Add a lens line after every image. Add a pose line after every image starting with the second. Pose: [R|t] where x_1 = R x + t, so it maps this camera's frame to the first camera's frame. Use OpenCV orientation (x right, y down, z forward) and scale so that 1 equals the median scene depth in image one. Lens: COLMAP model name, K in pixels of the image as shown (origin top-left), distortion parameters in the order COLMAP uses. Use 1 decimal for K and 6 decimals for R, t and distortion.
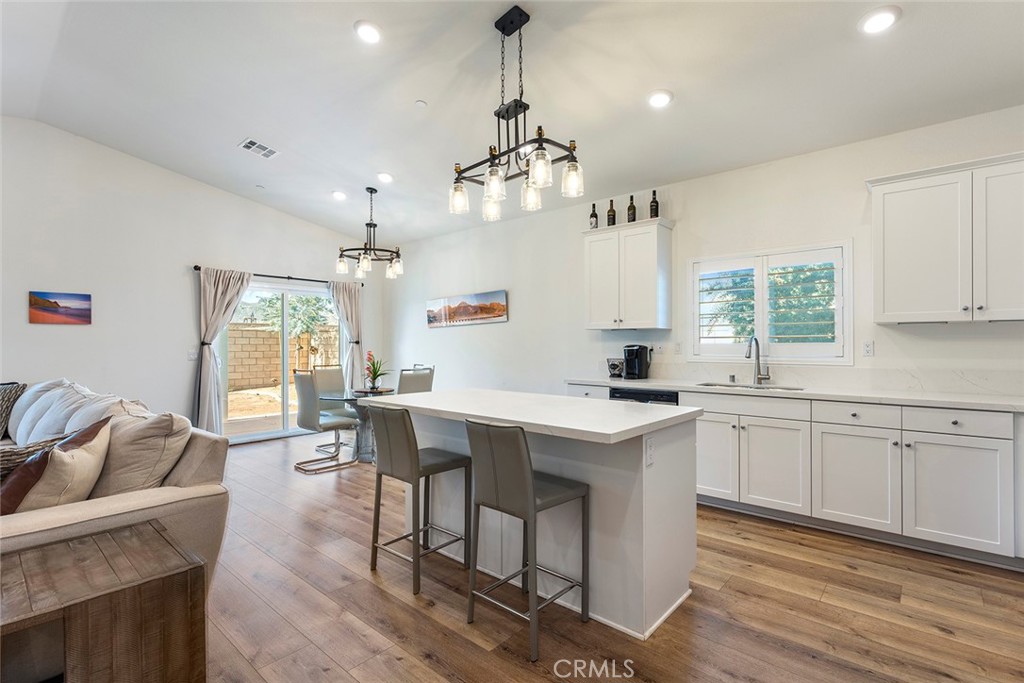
lens RADIAL K [[478.2, 0, 510.3], [0, 478.2, 344.0], [0, 0, 1]] dist [-0.001325, 0.000358]
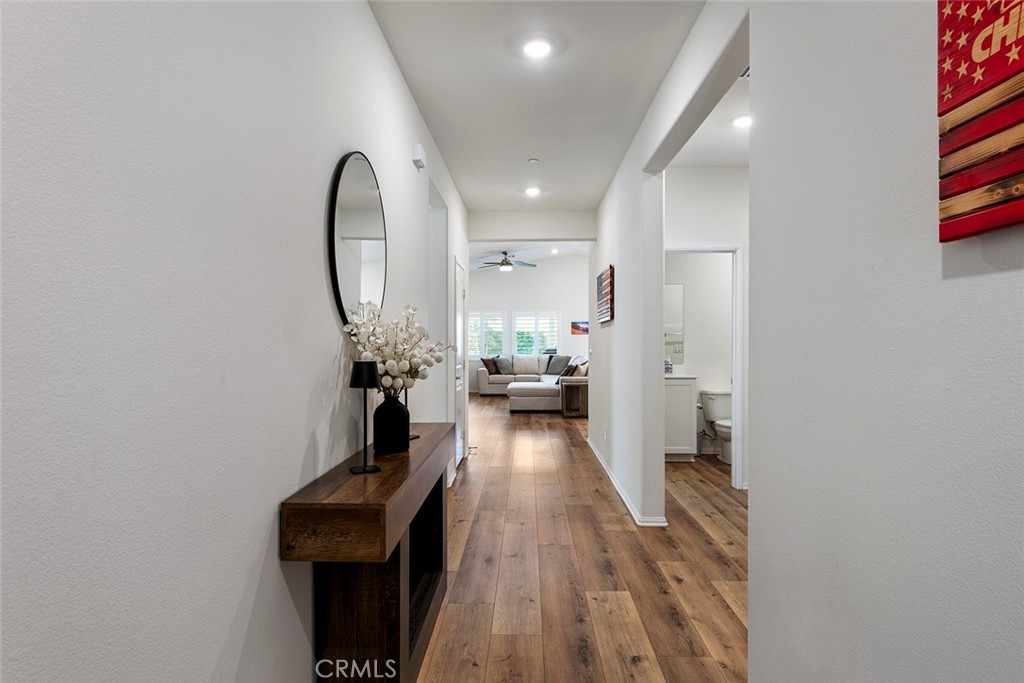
lens RADIAL K [[542.9, 0, 512.0], [0, 542.9, 341.5], [0, 0, 1]] dist [-0.000342, -0.000025]
pose [[0.633831, -0.002139, -0.773468, 1.053515], [0.005984, 0.999980, 0.002138, -0.011748], [0.773448, -0.005983, 0.633831, -1.103665]]
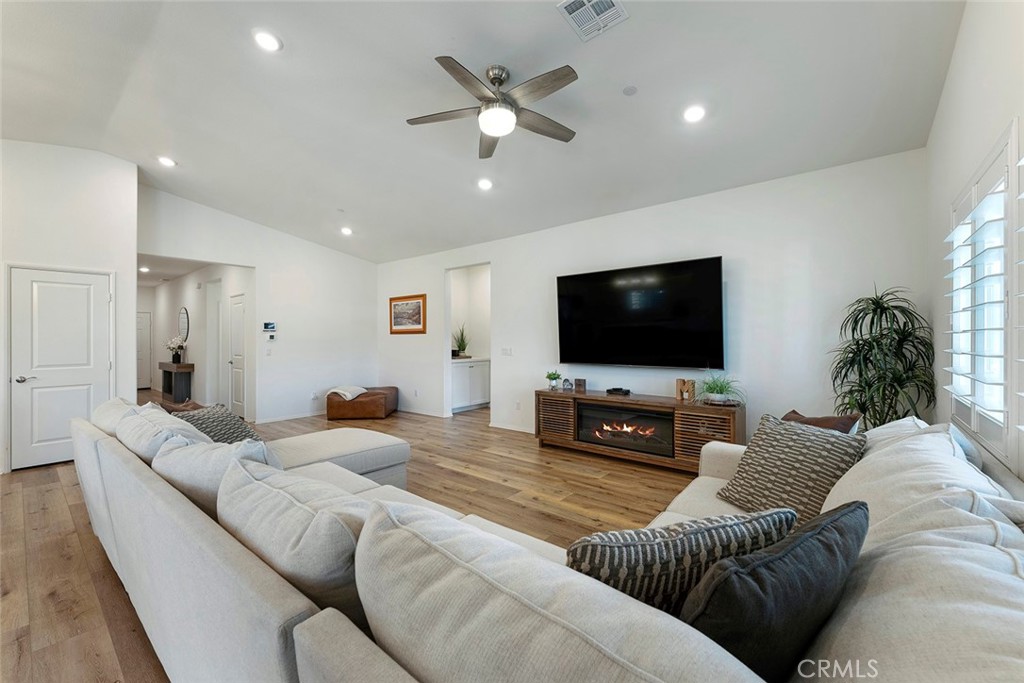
lens RADIAL K [[406.3, 0, 515.2], [0, 406.3, 336.2], [0, 0, 1]] dist [-0.001631, -0.000109]
pose [[-0.999462, 0.006254, -0.032209, -0.829987], [0.006492, 0.999952, -0.007274, -0.008301], [0.032162, -0.007479, -0.999455, 1.000256]]
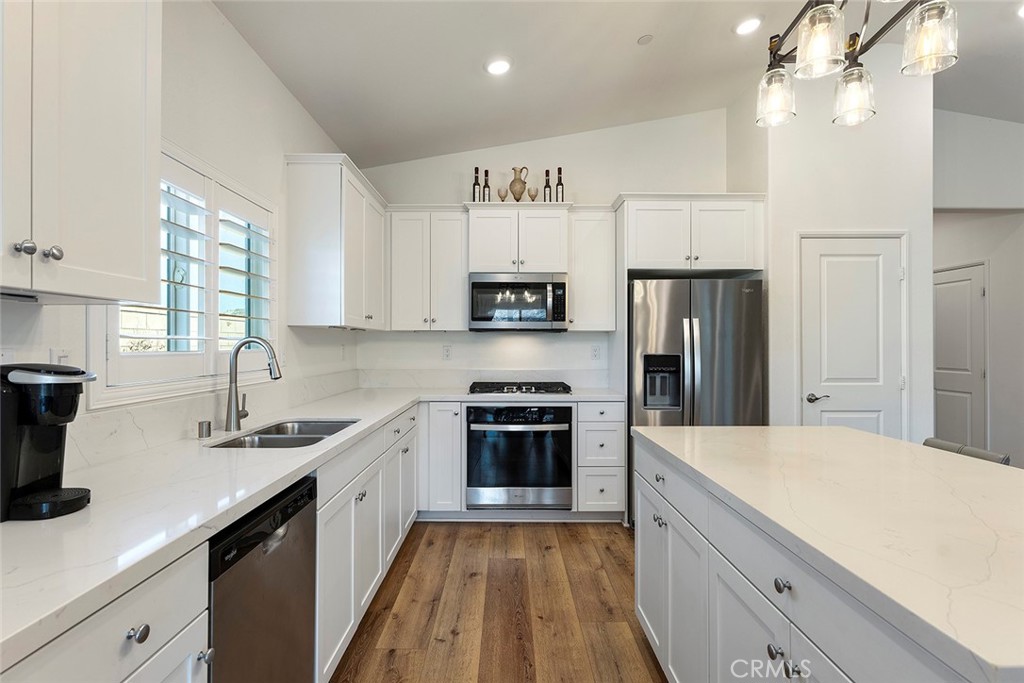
lens RADIAL K [[508.0, 0, 509.1], [0, 508.0, 340.6], [0, 0, 1]] dist [0.000817, -0.000419]
pose [[-0.662967, 0.005043, 0.748632, -0.074467], [-0.001536, 0.999966, -0.008096, -0.007180], [-0.748647, -0.006518, -0.662936, 0.938051]]
